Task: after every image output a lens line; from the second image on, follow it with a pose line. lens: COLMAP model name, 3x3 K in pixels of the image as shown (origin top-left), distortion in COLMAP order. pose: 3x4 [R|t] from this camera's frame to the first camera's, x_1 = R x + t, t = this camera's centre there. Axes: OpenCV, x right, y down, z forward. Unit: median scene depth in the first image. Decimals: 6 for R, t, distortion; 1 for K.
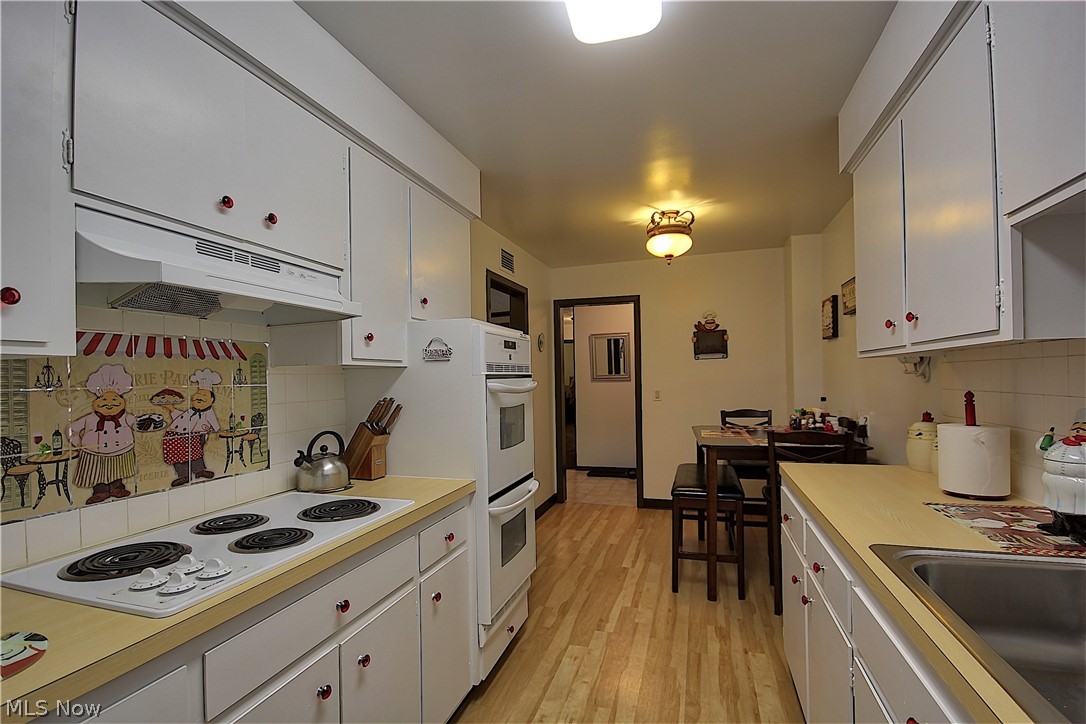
lens RADIAL K [[502.6, 0, 544.1], [0, 502.6, 376.2], [0, 0, 1]] dist [0.003770, -0.008429]
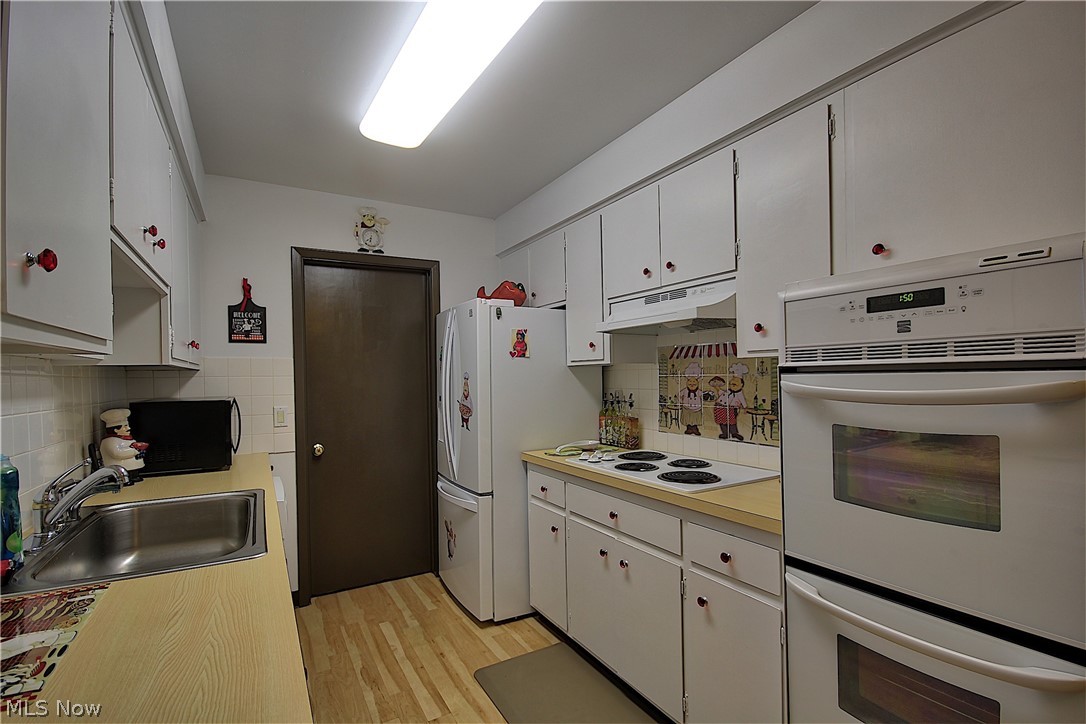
lens RADIAL K [[502.6, 0, 545.6], [0, 502.6, 378.9], [0, 0, 1]] dist [0.003770, -0.008429]
pose [[-0.679592, 0.036841, -0.732665, 0.708796], [0.033644, 0.999253, 0.019040, -0.013518], [0.732819, -0.011710, -0.680323, 1.512128]]
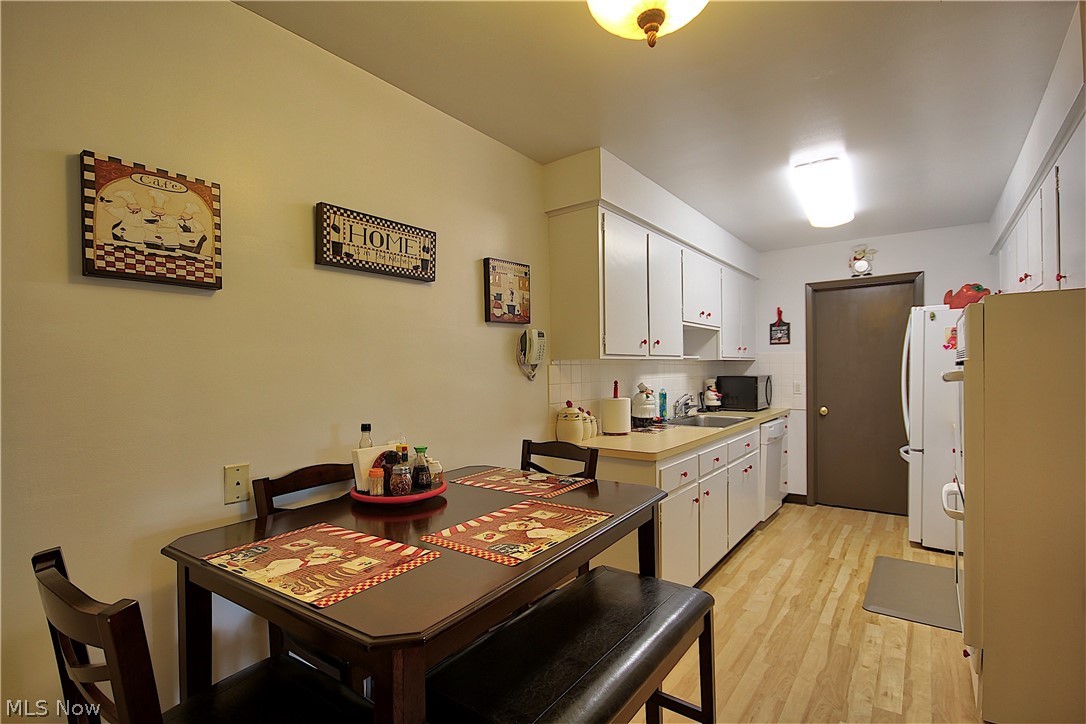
lens RADIAL K [[502.6, 0, 536.6], [0, 502.6, 369.2], [0, 0, 1]] dist [0.003770, -0.008429]
pose [[-0.936507, 0.032057, 0.349180, 0.445480], [0.030426, 0.999485, -0.010156, -0.004010], [-0.349326, 0.001113, -0.937001, 2.934449]]
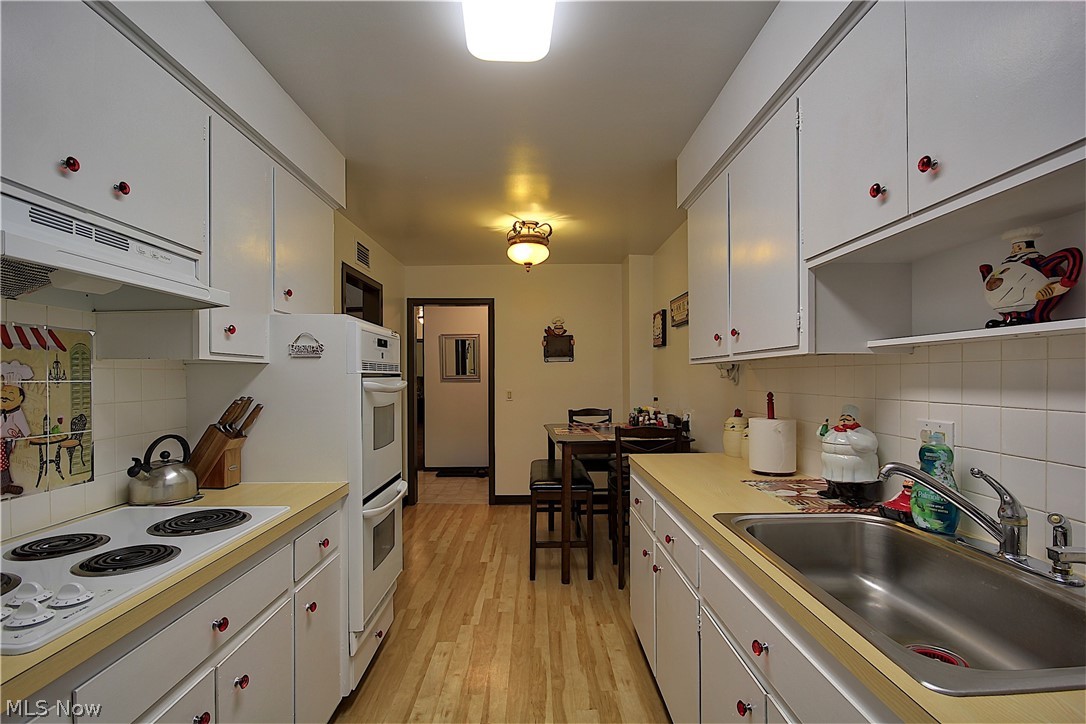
lens RADIAL K [[502.6, 0, 545.9], [0, 502.6, 376.0], [0, 0, 1]] dist [0.003770, -0.008429]
pose [[0.948661, 0.014400, 0.315967, -0.105457], [-0.013805, 0.999896, -0.004121, 0.002034], [-0.315994, -0.000453, 0.948761, -0.038861]]
